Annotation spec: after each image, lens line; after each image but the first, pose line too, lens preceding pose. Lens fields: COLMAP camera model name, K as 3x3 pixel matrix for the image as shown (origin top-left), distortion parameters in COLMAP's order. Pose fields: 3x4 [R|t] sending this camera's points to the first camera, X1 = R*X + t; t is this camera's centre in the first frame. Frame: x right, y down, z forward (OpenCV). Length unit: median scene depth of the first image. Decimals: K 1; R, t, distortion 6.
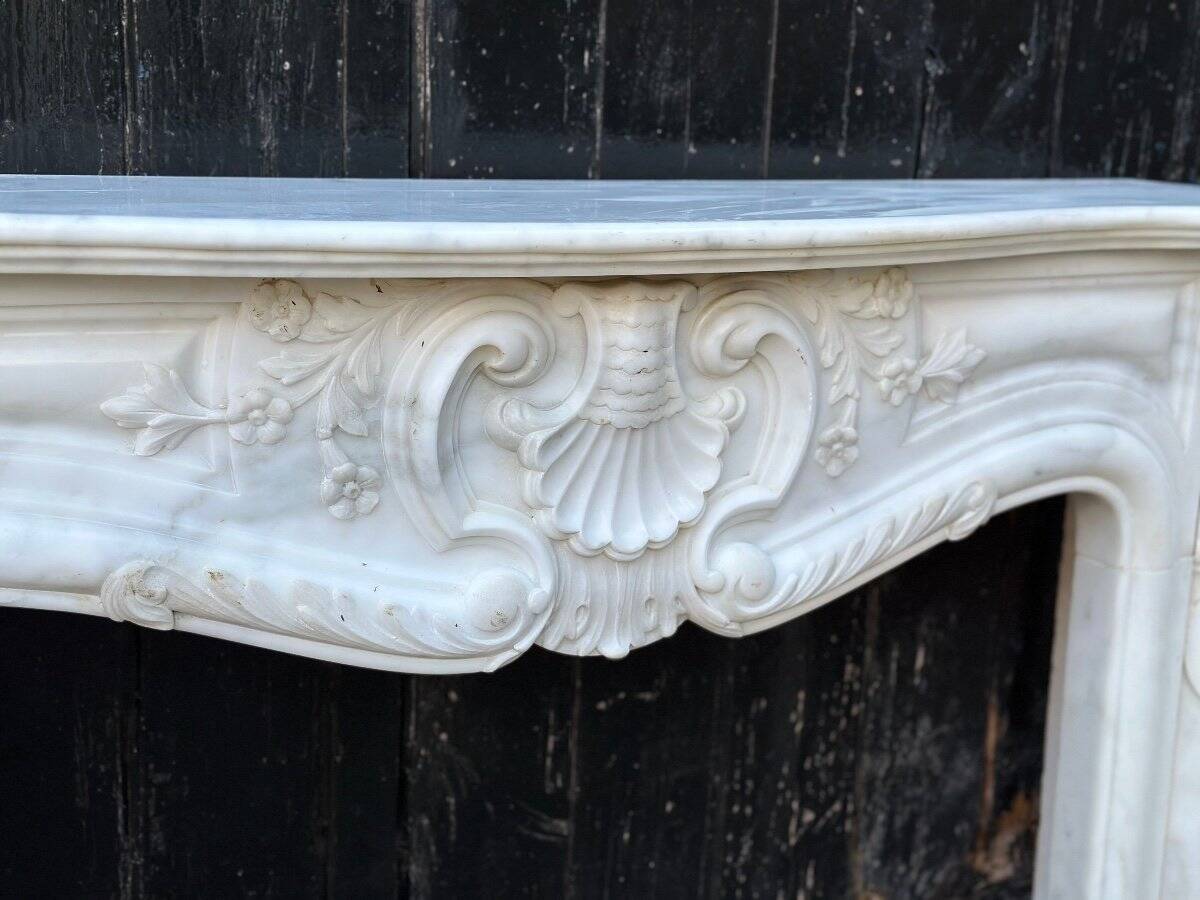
lens RADIAL K [[1678.7, 0, 607.8], [0, 1678.7, 447.2], [0, 0, 1]] dist [0.115007, 0.000000]
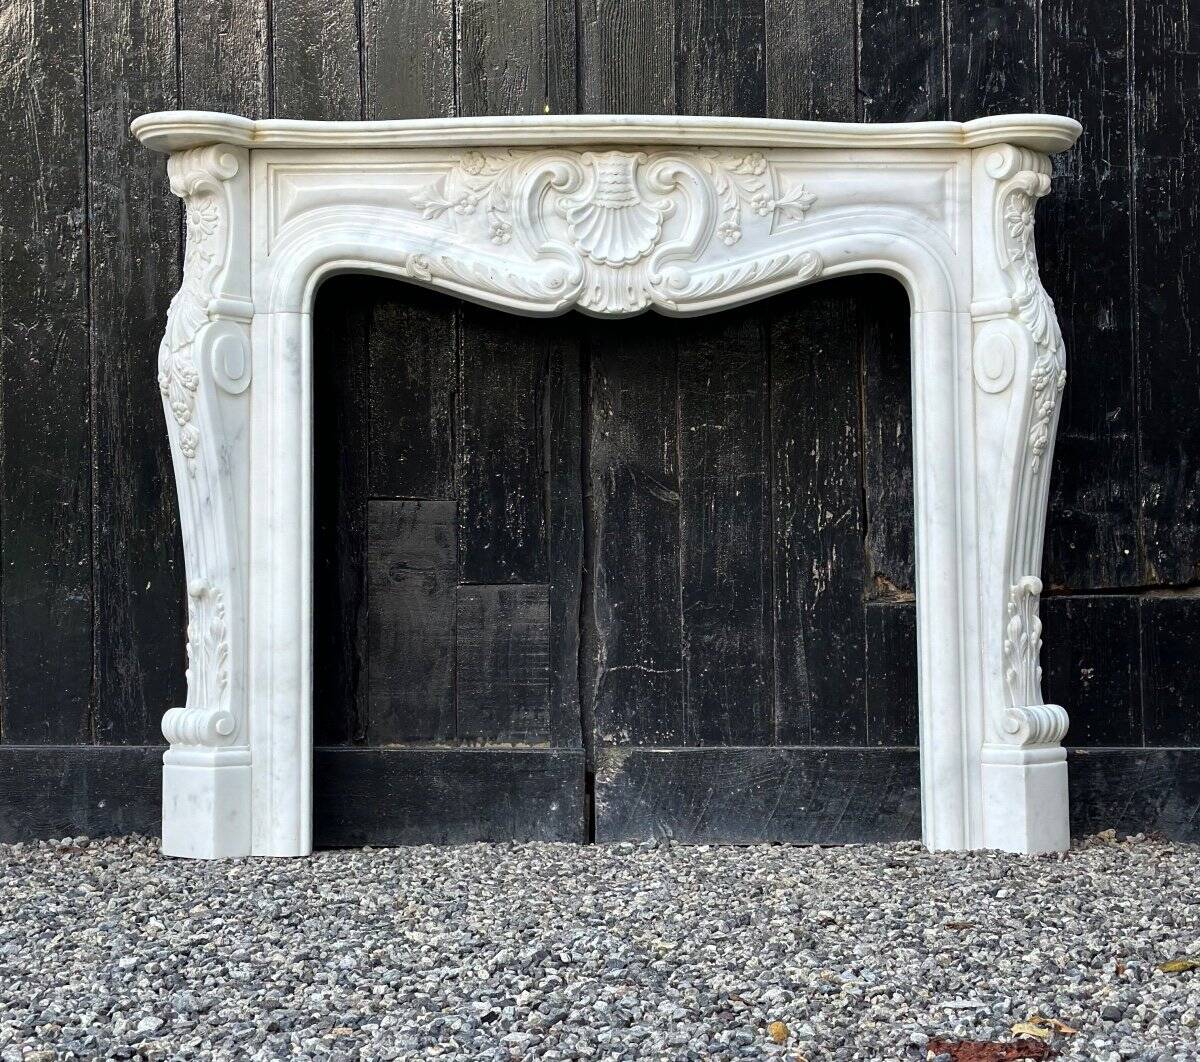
lens RADIAL K [[2274.3, 0, 588.8], [0, 2274.3, 552.1], [0, 0, 1]] dist [0.134096, 0.000000]
pose [[0.895769, -0.056086, -0.440968, 1.178160], [-0.062438, 0.966299, -0.249737, 1.082969], [0.440114, 0.251239, 0.862078, -1.448158]]
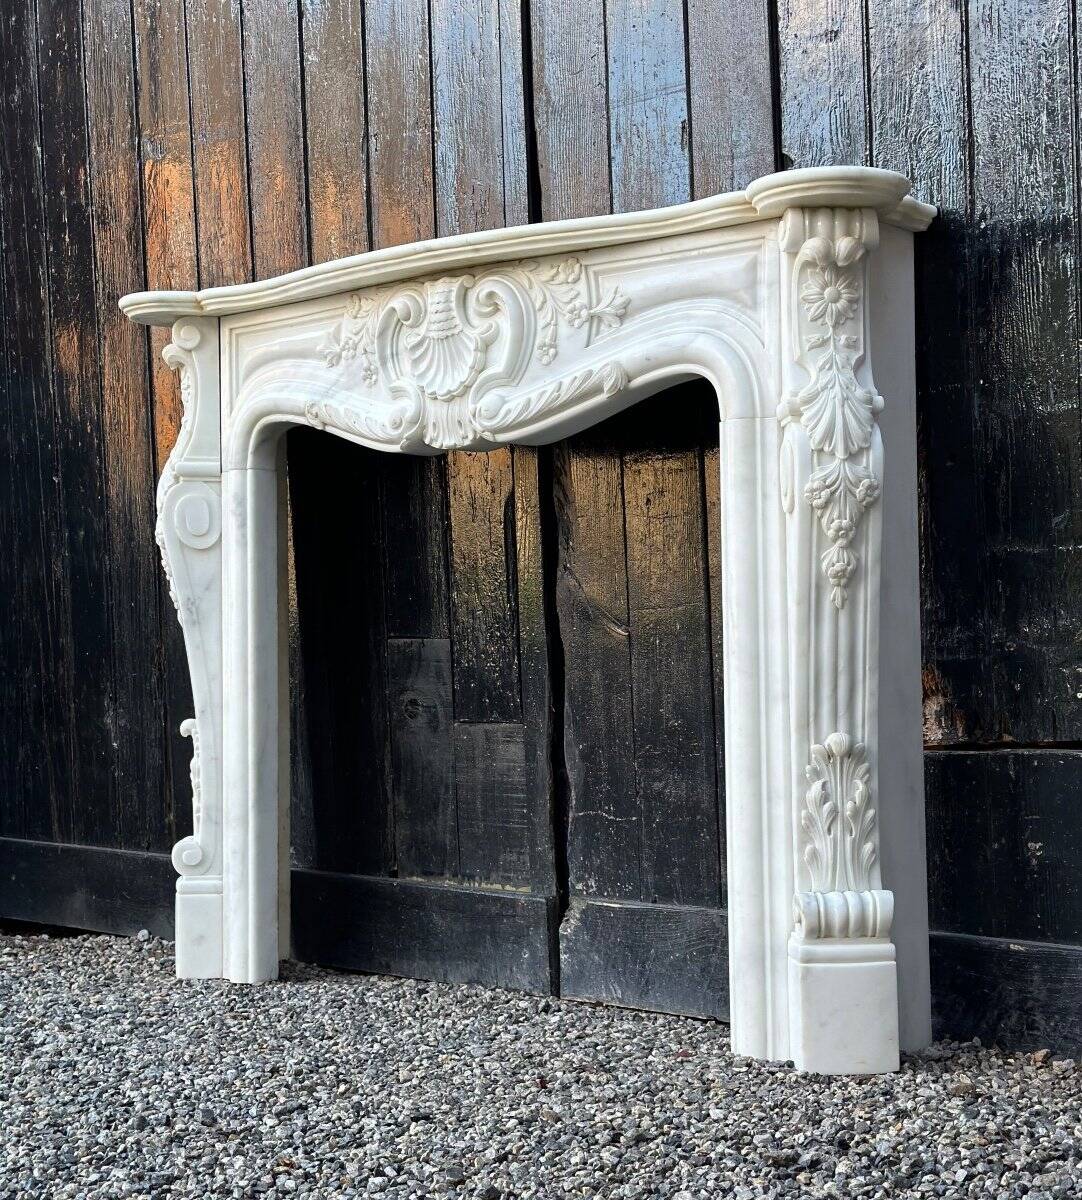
lens RADIAL K [[2051.0, 0, 531.6], [0, 2051.0, 664.4], [0, 0, 1]] dist [0.129352, 0.000000]
pose [[0.368397, -0.040007, -0.928807, 2.232901], [-0.188107, 0.975201, -0.116615, 0.611489], [0.910439, 0.217676, 0.351735, 0.183749]]
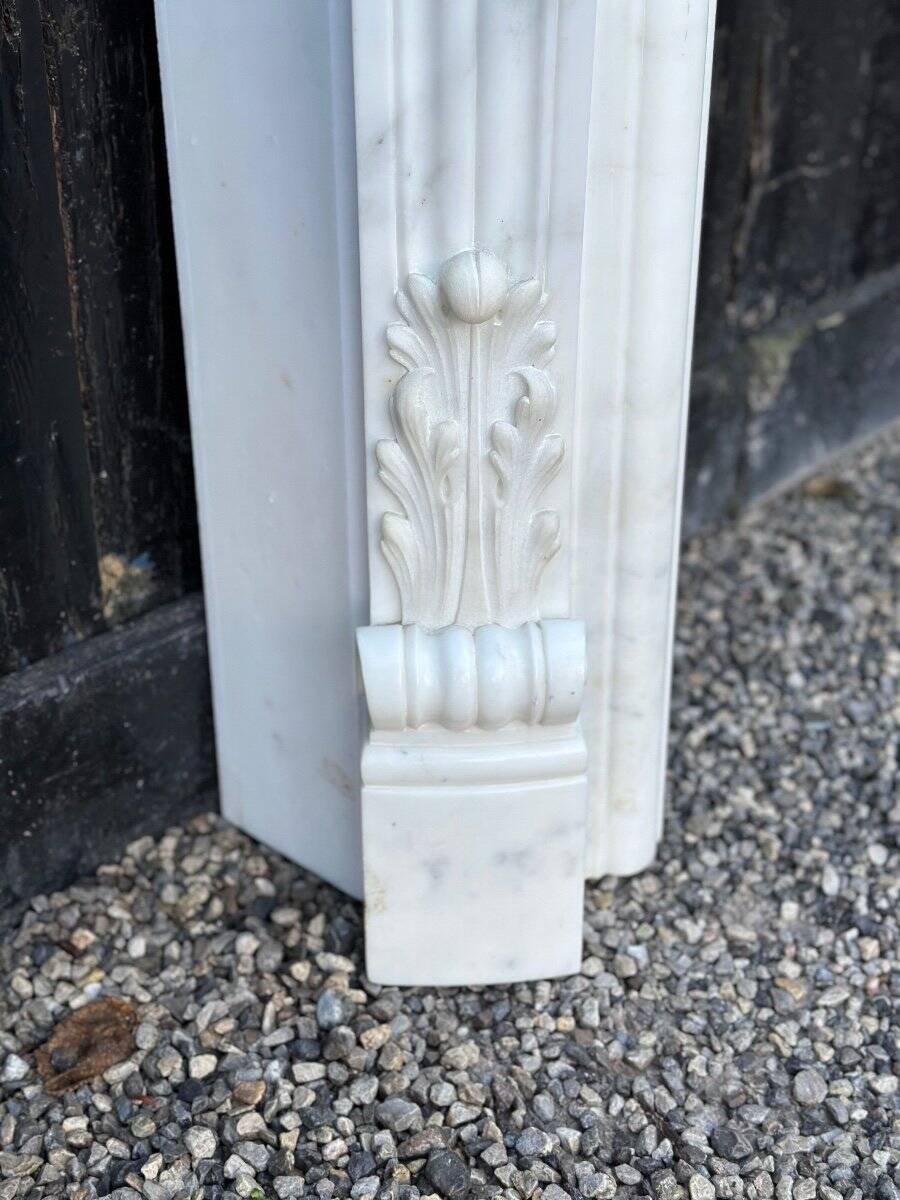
lens RADIAL K [[1678.7, 0, 441.2], [0, 1678.7, 602.7], [0, 0, 1]] dist [0.115007, 0.000000]
pose [[0.940859, -0.206495, 0.268597, -0.680660], [0.121918, 0.946039, 0.300244, 0.381713], [-0.316102, -0.249741, 0.915264, 0.150952]]
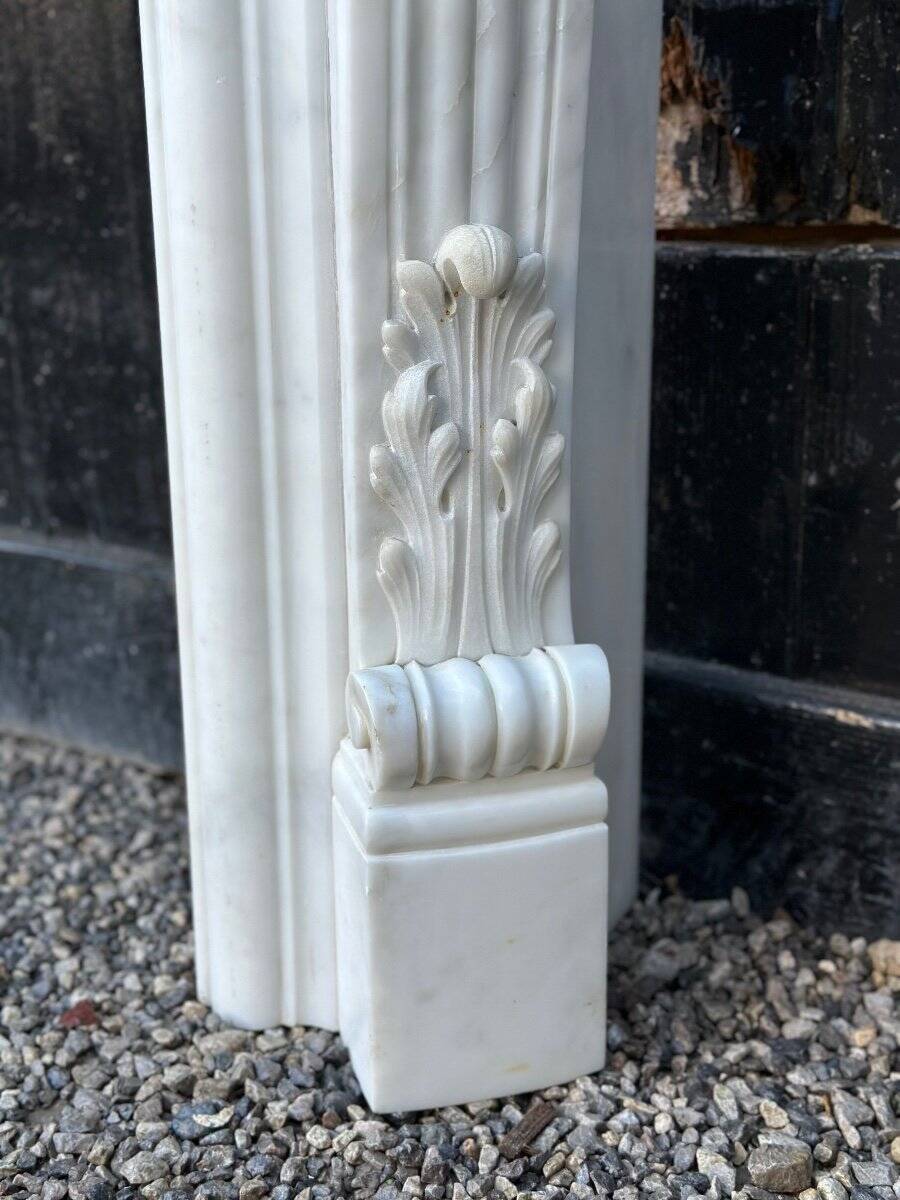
lens RADIAL K [[1678.7, 0, 443.0], [0, 1678.7, 612.4], [0, 0, 1]] dist [0.115007, 0.000000]
pose [[0.551829, 0.230842, -0.801372, 0.919567], [-0.171247, 0.971815, 0.162018, 0.417124], [0.816186, 0.047826, 0.575807, 0.865878]]
